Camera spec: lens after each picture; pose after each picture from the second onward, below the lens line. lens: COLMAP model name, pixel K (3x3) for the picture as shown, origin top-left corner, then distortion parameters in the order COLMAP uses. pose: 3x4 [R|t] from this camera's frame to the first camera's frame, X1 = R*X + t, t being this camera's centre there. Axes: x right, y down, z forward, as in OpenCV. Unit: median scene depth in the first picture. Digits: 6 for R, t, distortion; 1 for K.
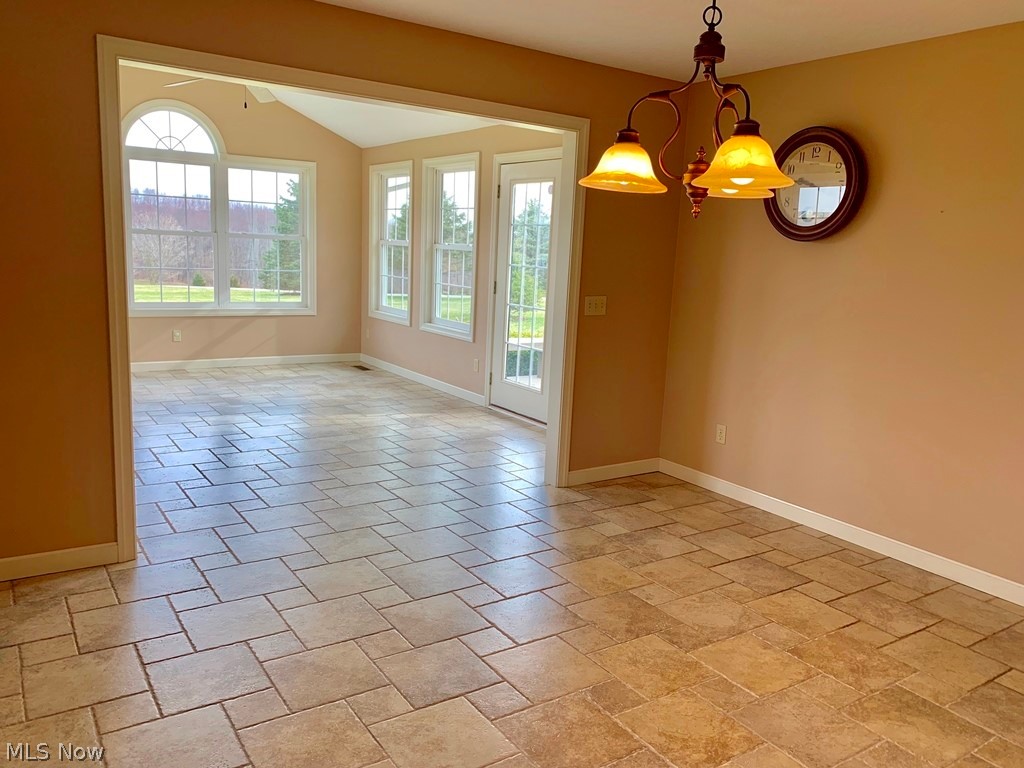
lens RADIAL K [[774.7, 0, 518.4], [0, 774.7, 385.3], [0, 0, 1]] dist [0.037910, -0.069801]
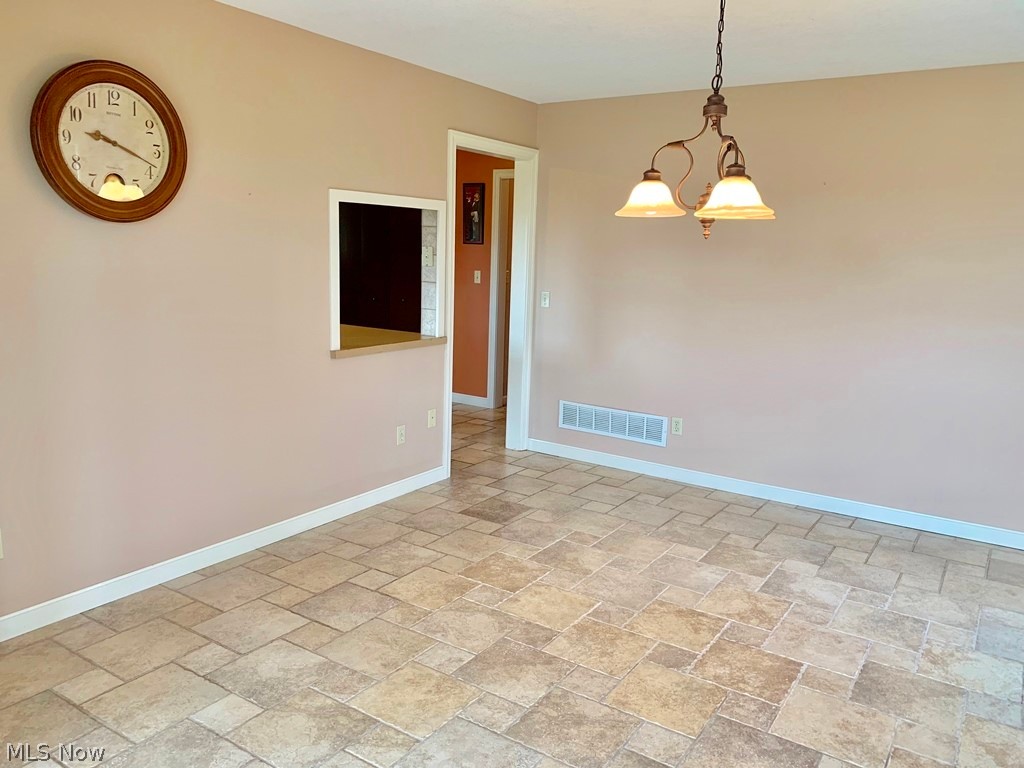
lens RADIAL K [[774.7, 0, 521.4], [0, 774.7, 373.9], [0, 0, 1]] dist [0.037910, -0.069801]
pose [[-0.373074, -0.213480, 0.902908, -0.533740], [0.114468, 0.955143, 0.273128, -0.240773], [-0.920713, 0.205251, -0.331902, 1.087223]]
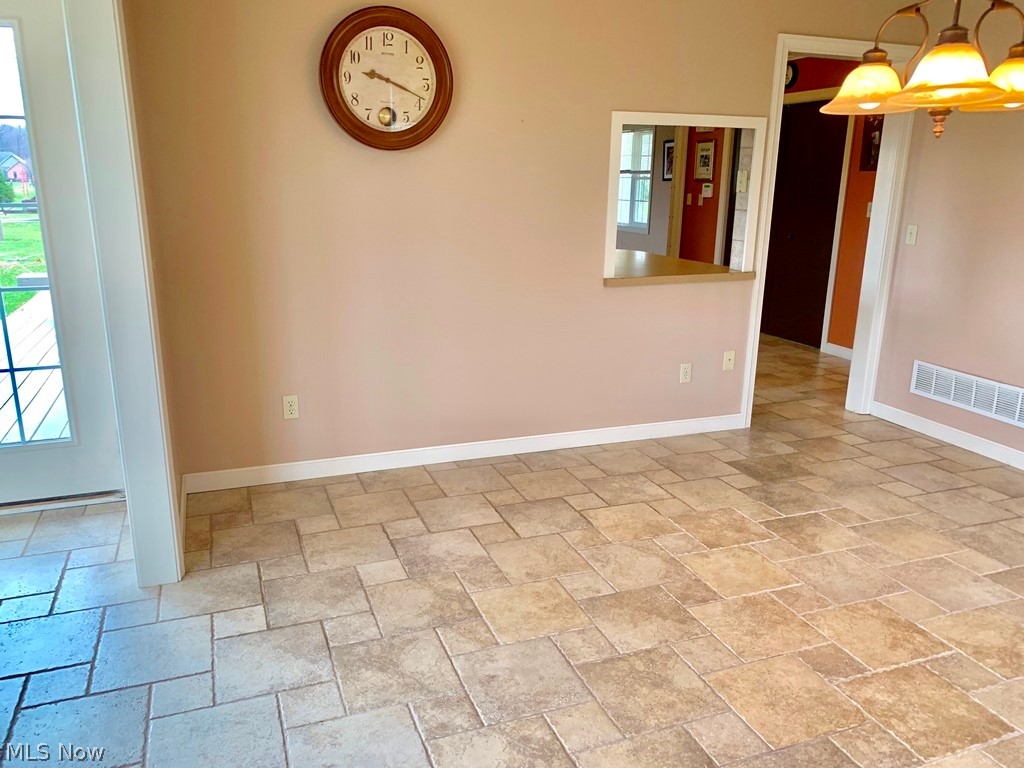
lens RADIAL K [[774.7, 0, 509.2], [0, 774.7, 385.4], [0, 0, 1]] dist [0.037910, -0.069801]
pose [[0.240301, -0.296194, 0.924405, -0.534556], [0.171940, 0.950239, 0.259776, -0.163698], [-0.955349, 0.096517, 0.279271, 0.783281]]
